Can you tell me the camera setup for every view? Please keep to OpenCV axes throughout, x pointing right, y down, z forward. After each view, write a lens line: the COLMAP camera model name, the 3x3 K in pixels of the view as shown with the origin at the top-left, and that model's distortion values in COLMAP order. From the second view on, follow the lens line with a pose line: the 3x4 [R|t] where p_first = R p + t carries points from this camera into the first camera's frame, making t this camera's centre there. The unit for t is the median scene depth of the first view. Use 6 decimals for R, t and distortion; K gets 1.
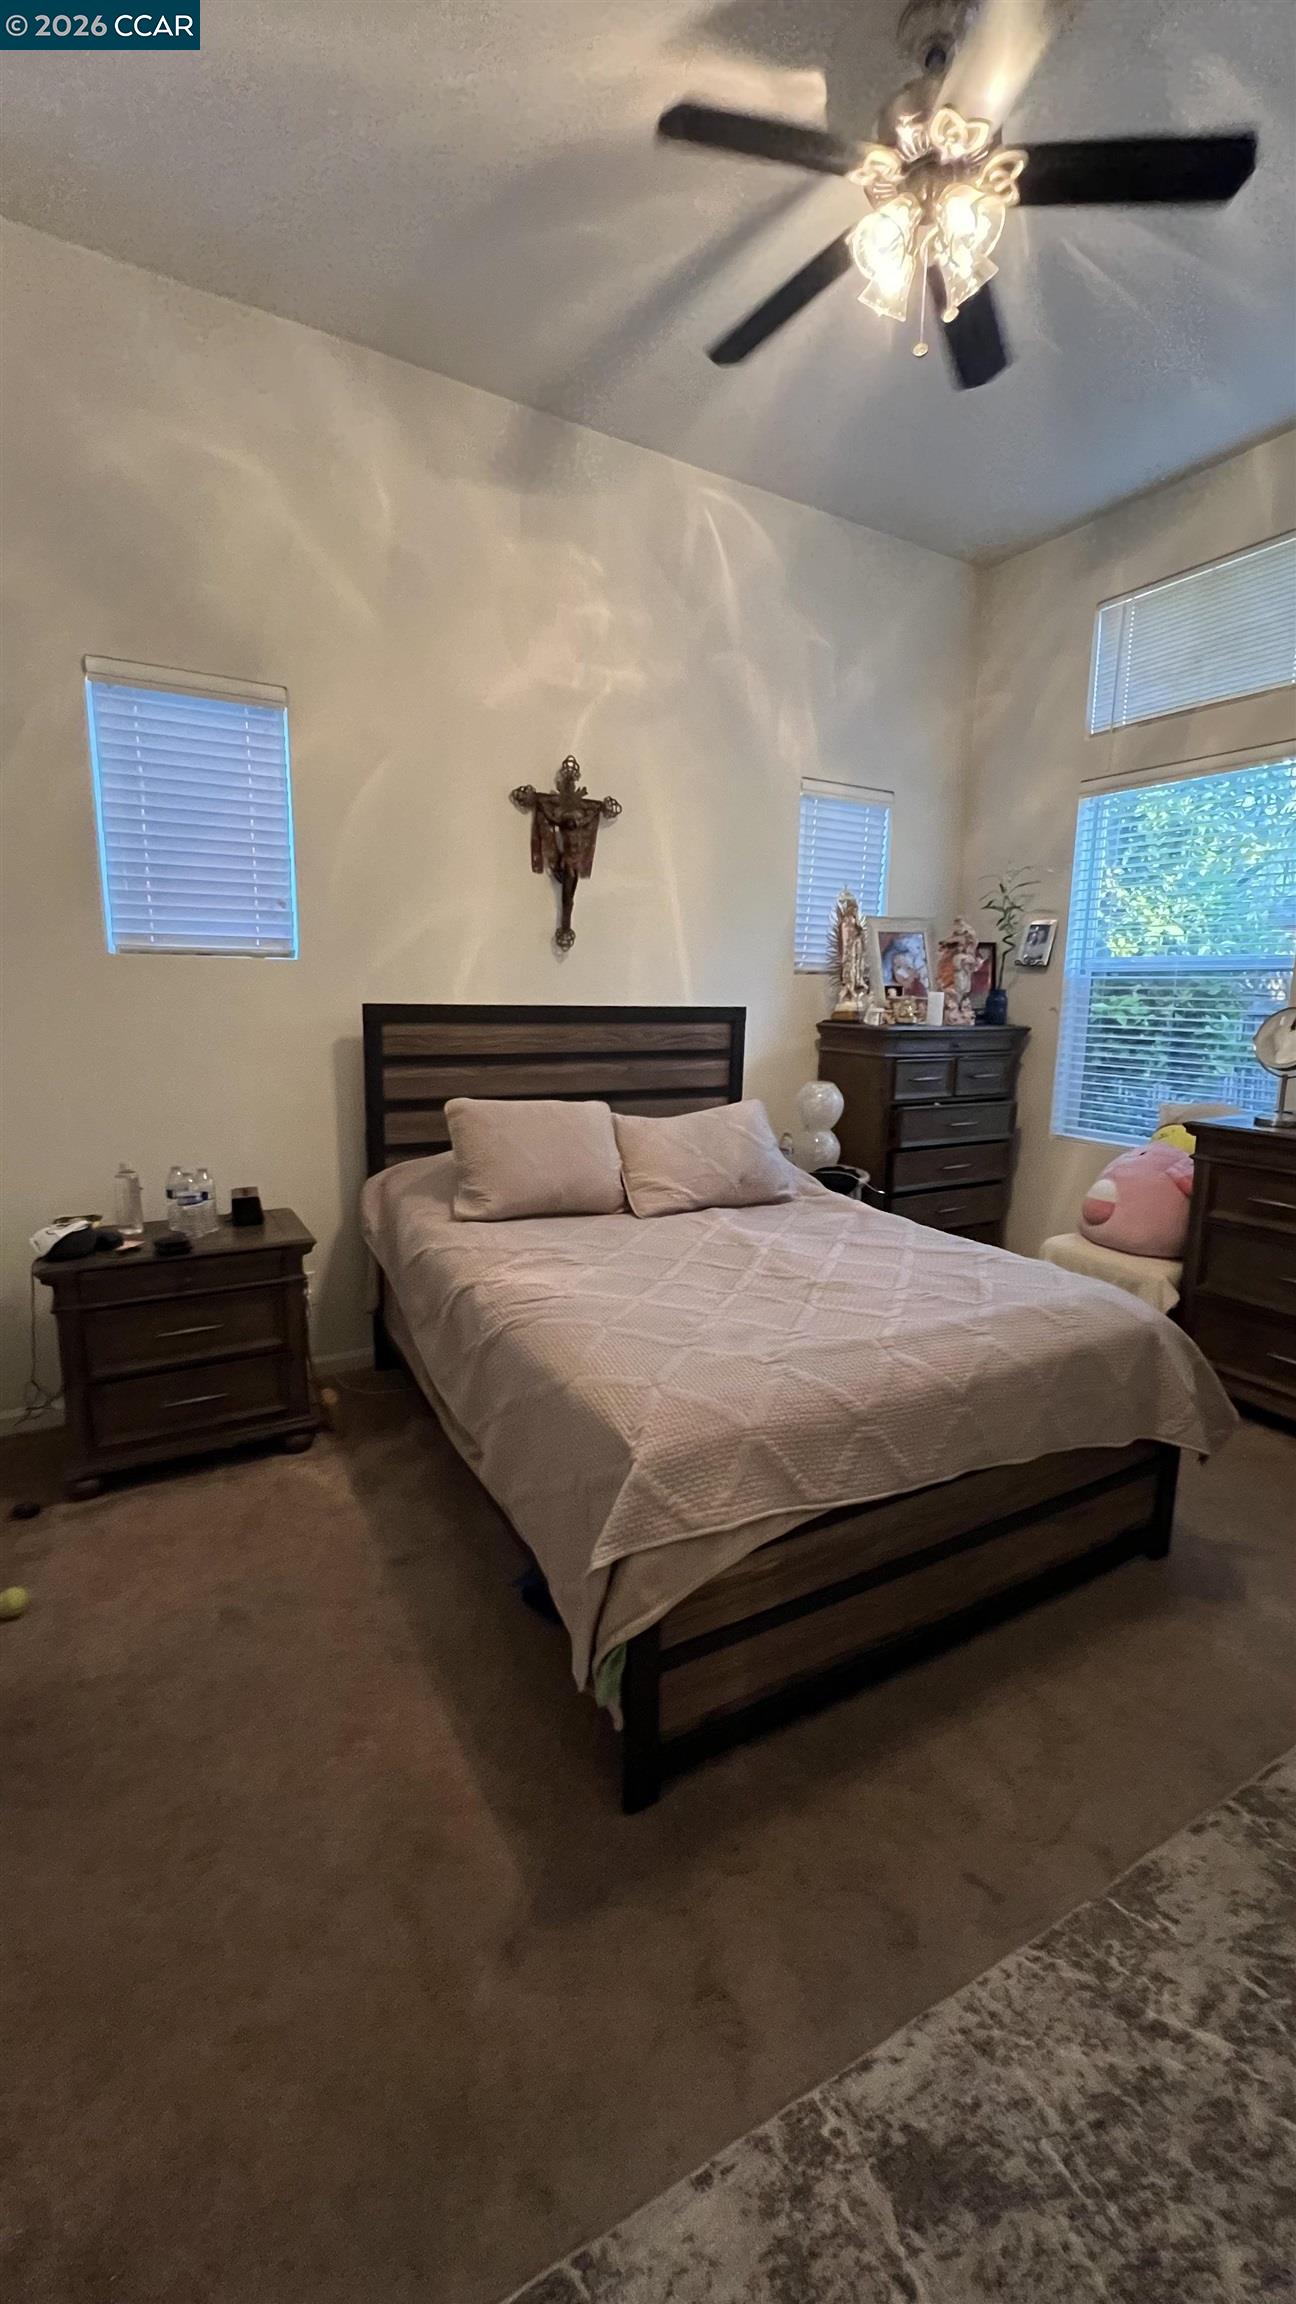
lens RADIAL K [[920.7, 0, 651.2], [0, 920.7, 1141.8], [0, 0, 1]] dist [-0.004996, 0.000552]
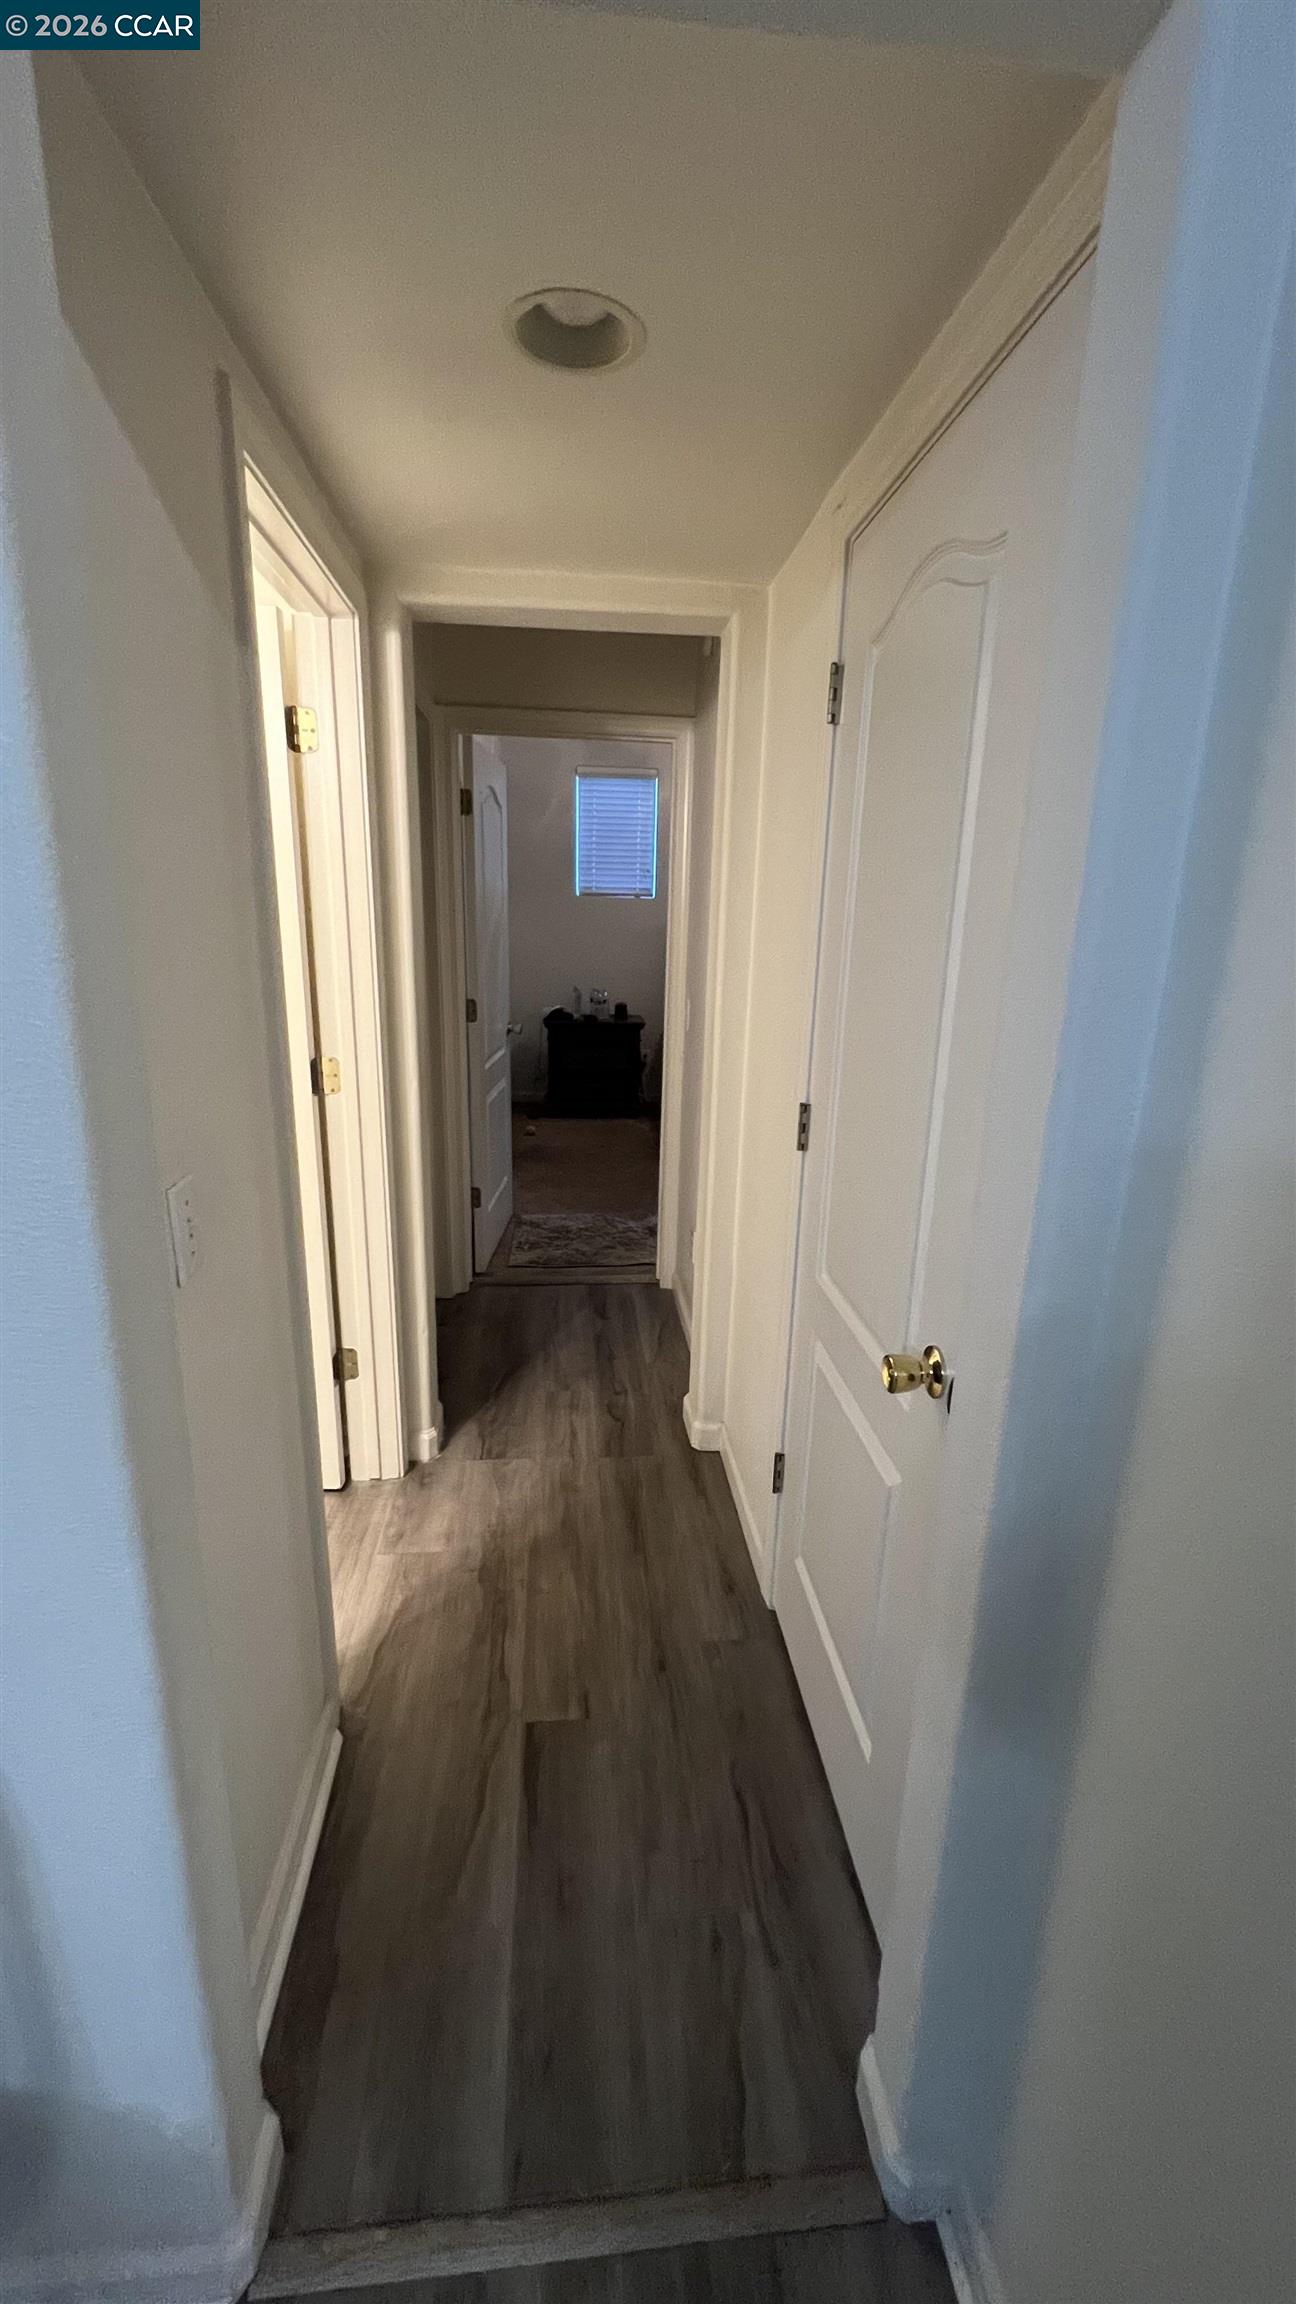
lens RADIAL K [[920.7, 0, 647.2], [0, 920.7, 1156.5], [0, 0, 1]] dist [-0.004996, 0.000552]
pose [[0.902184, 0.120942, -0.414049, 0.622858], [-0.081399, 0.990377, 0.111923, 0.174165], [0.423601, -0.067272, 0.903347, -1.085781]]
